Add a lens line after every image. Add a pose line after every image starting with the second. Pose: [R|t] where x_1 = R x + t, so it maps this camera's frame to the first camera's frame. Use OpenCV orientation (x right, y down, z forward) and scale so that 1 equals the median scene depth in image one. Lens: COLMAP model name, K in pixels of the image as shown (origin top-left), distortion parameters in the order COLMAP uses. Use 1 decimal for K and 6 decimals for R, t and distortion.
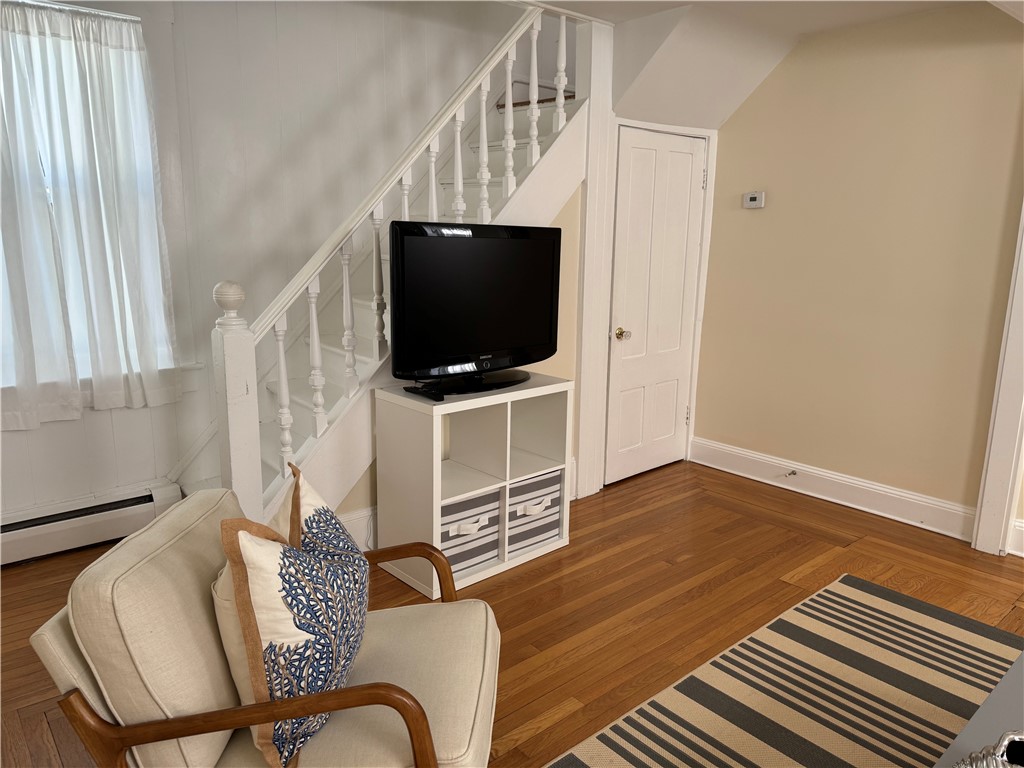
lens RADIAL K [[711.5, 0, 520.3], [0, 711.5, 369.7], [0, 0, 1]] dist [0.060422, -0.073086]
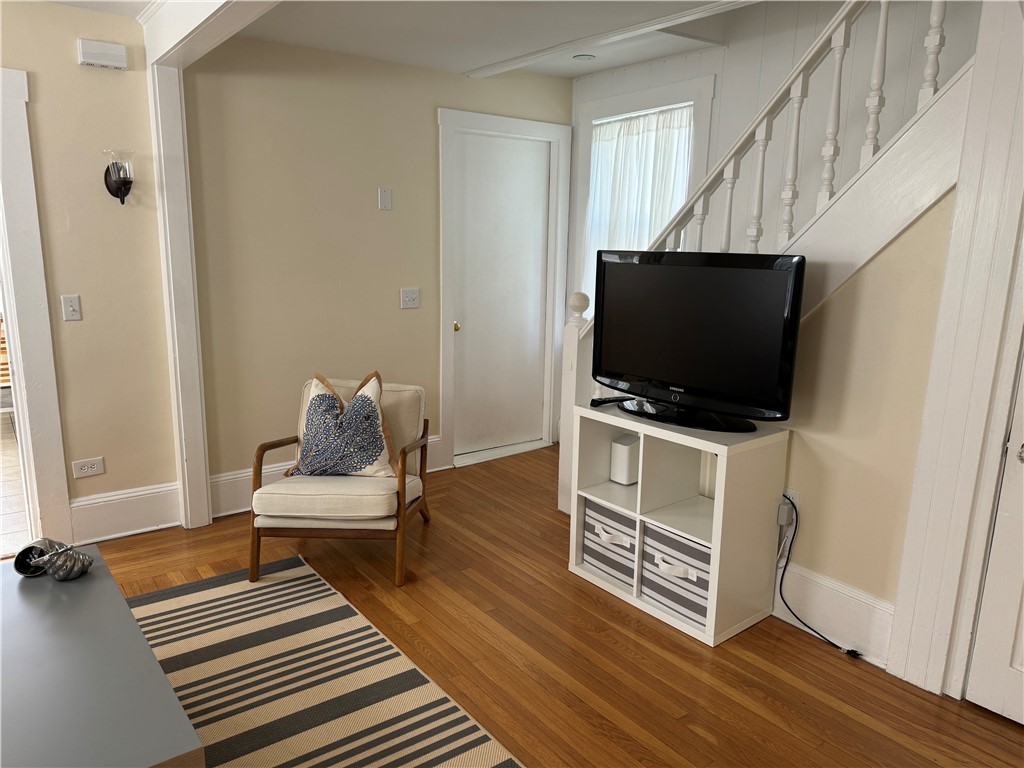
lens RADIAL K [[711.5, 0, 518.8], [0, 711.5, 384.7], [0, 0, 1]] dist [0.060422, -0.073086]
pose [[-0.053868, 0.176731, -0.982784, 0.911627], [-0.212780, 0.959577, 0.184220, -0.156589], [0.975614, 0.219040, -0.014085, 0.815076]]
